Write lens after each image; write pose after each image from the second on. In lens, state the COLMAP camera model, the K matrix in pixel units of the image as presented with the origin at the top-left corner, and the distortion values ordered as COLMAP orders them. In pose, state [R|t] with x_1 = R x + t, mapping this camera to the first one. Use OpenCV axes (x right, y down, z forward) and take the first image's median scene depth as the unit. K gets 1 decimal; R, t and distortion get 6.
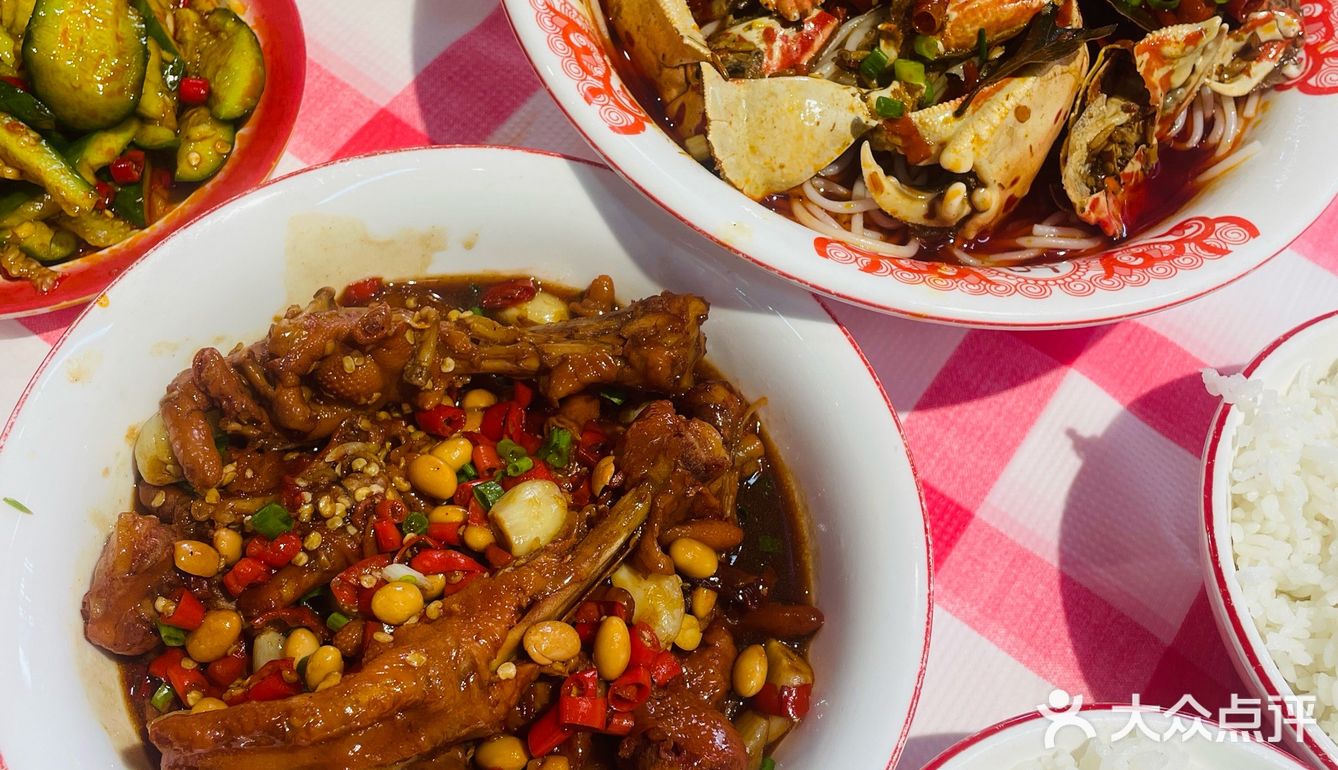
lens RADIAL K [[1413.7, 0, 669.0], [0, 1413.7, 385.0], [0, 0, 1]] dist [-0.149305, 0.549626]
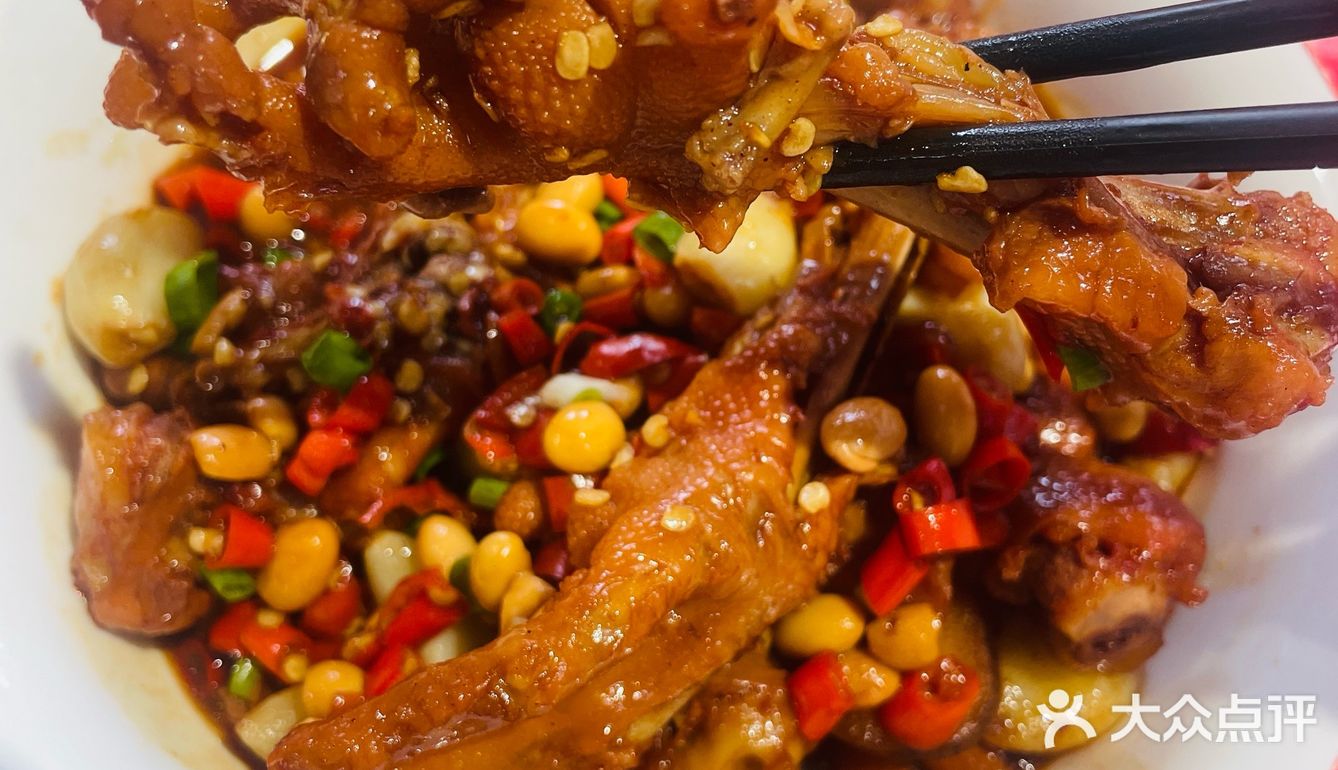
lens RADIAL K [[1265.0, 0, 620.1], [0, 1265.0, 387.0], [0, 0, 1]] dist [0.014253, 0.002460]
pose [[0.966076, -0.252044, 0.056308, -0.134659], [0.239820, 0.956427, 0.166533, 0.030898], [-0.095828, -0.147379, 0.984427, 0.304274]]
